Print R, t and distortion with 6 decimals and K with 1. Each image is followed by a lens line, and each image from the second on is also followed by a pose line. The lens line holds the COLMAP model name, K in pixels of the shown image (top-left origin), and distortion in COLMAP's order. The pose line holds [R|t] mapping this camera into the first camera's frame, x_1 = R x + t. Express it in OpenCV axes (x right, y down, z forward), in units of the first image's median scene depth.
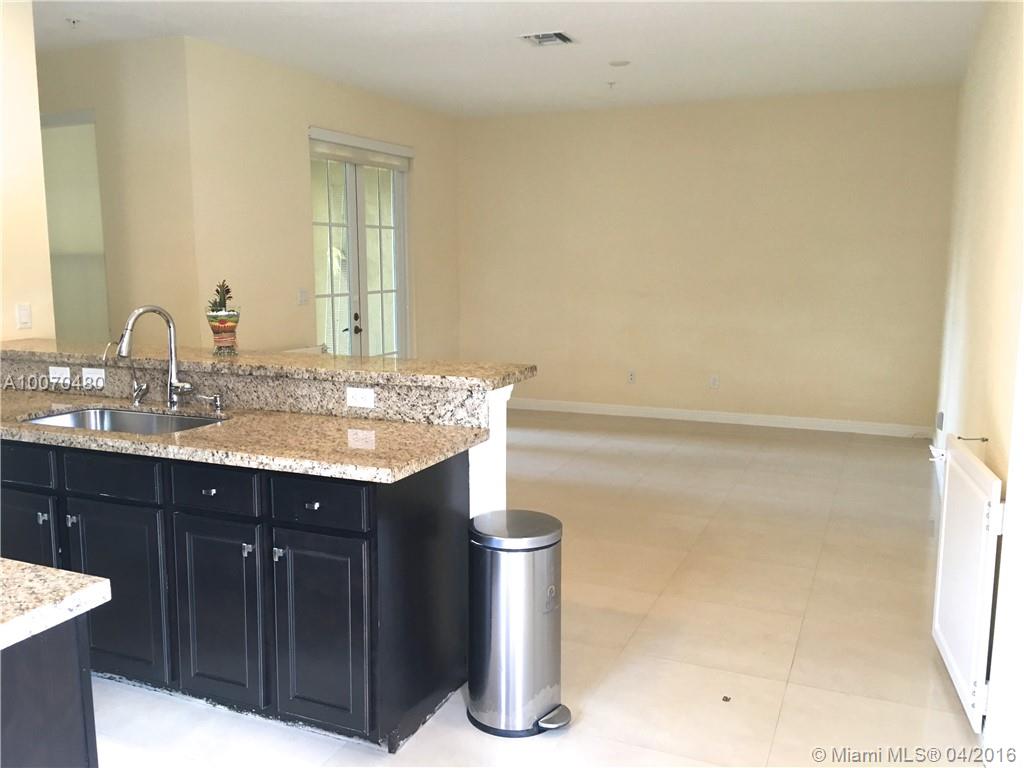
lens RADIAL K [[876.9, 0, 512.0], [0, 876.9, 384.0], [0, 0, 1]] dist [0.033457, -0.006658]
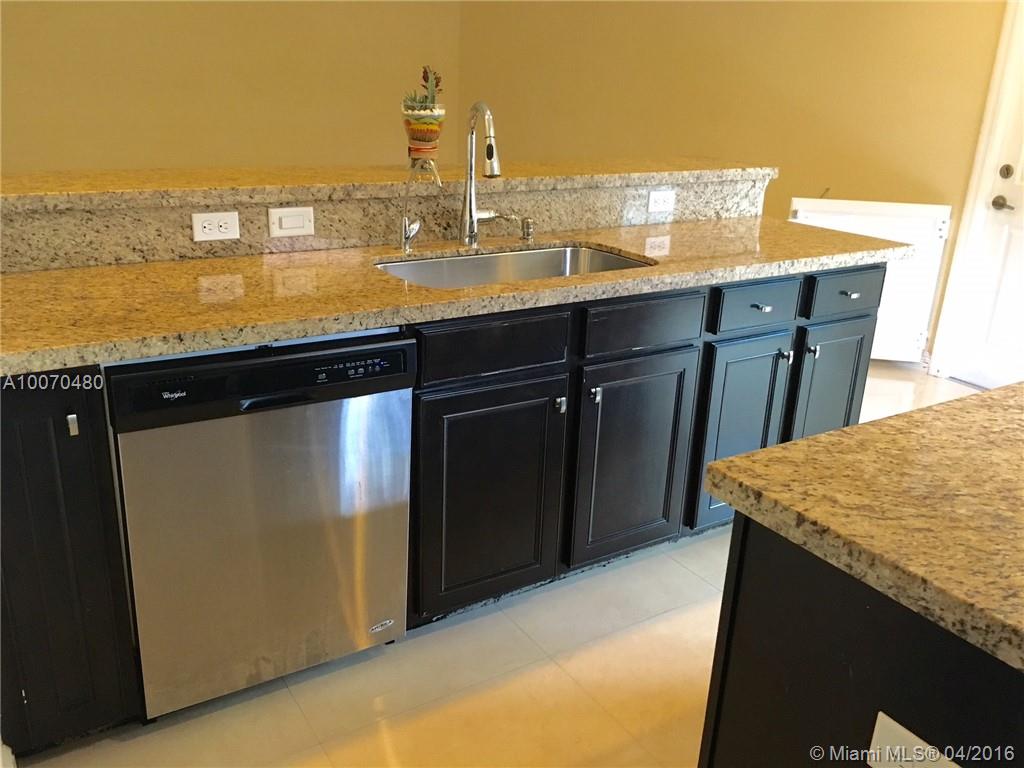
lens RADIAL K [[876.9, 0, 512.0], [0, 876.9, 384.0], [0, 0, 1]] dist [0.033457, -0.006658]
pose [[0.565560, -0.260346, 0.782536, -1.066292], [0.083144, 0.962030, 0.259972, -0.054992], [-0.820506, -0.081966, 0.565732, 0.592542]]
